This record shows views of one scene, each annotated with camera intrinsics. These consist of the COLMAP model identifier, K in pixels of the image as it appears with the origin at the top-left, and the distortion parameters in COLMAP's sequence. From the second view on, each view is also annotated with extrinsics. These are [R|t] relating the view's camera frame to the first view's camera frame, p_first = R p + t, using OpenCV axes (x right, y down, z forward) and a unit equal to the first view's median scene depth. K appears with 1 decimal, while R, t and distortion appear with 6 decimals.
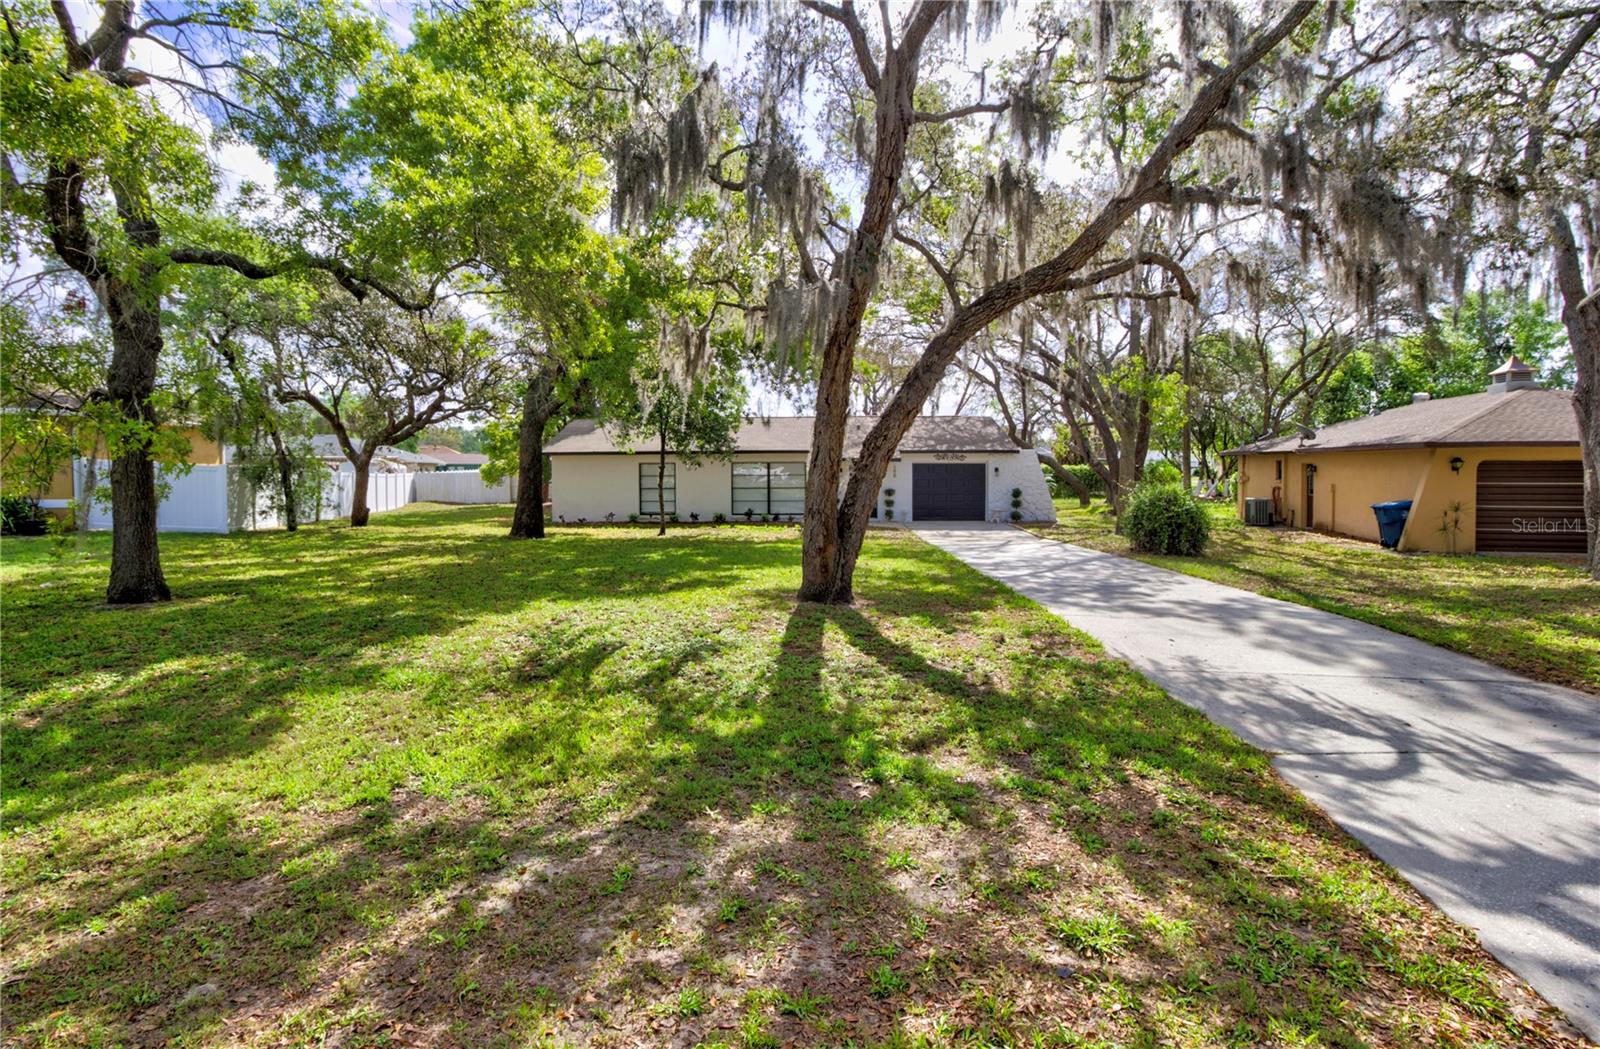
lens RADIAL K [[740.2, 0, 808.7], [0, 740.2, 523.1], [0, 0, 1]] dist [-0.001304, 0.000063]
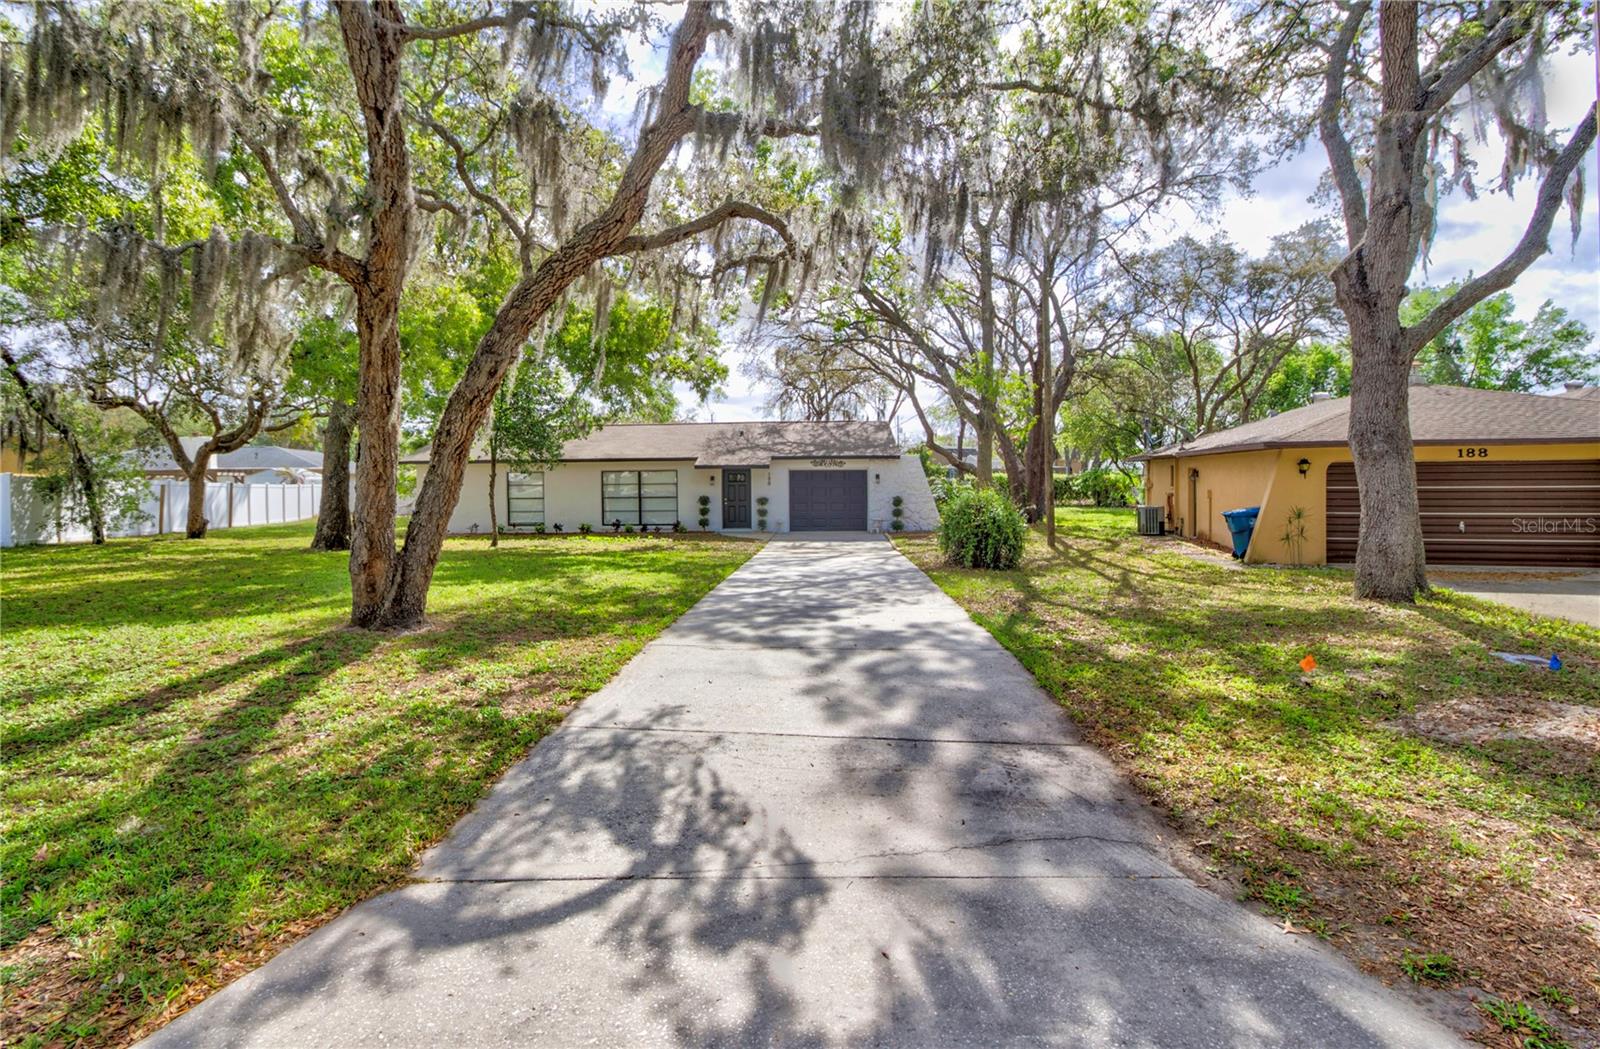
lens RADIAL K [[740.2, 0, 803.3], [0, 740.2, 514.2], [0, 0, 1]] dist [-0.001304, 0.000063]
pose [[0.999902, -0.002970, -0.013673, 0.187739], [0.002596, 0.999625, -0.027250, 0.001058], [0.013749, 0.027212, 0.999535, 0.065364]]
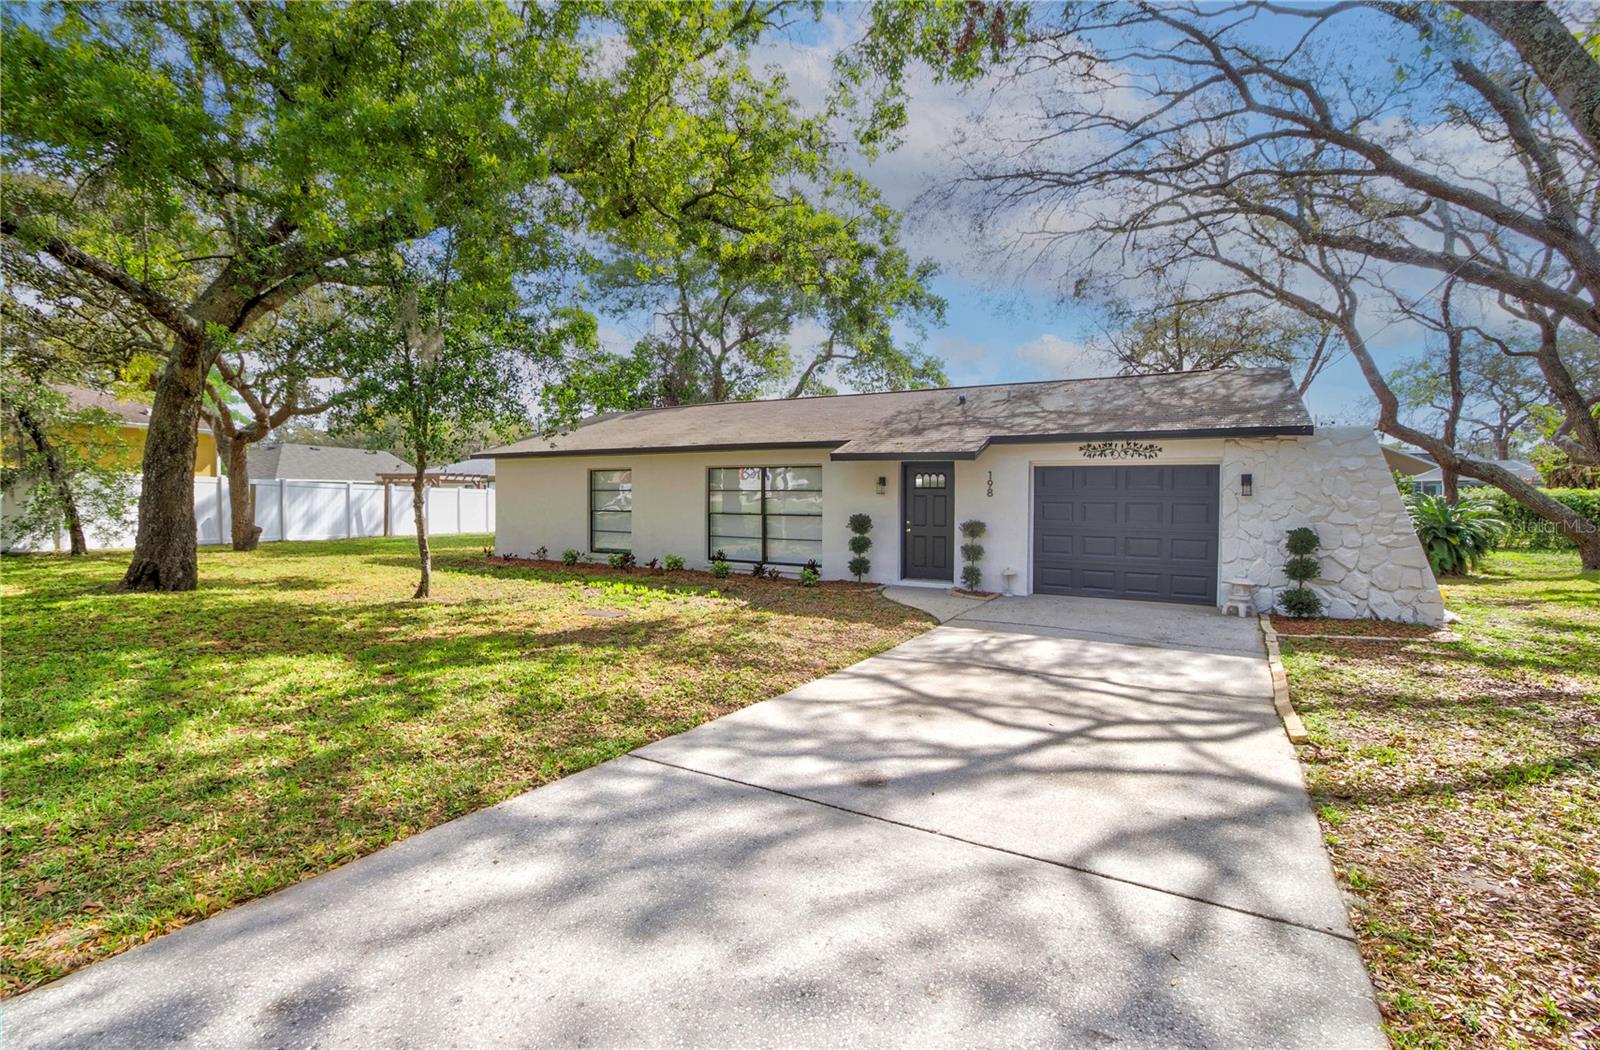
lens RADIAL K [[740.2, 0, 806.9], [0, 740.2, 516.1], [0, 0, 1]] dist [-0.001304, 0.000063]
pose [[0.882999, 0.024123, -0.468755, 0.252531], [-0.046590, 0.998251, -0.036390, -0.030187], [0.467057, 0.053972, 0.882579, 0.591597]]
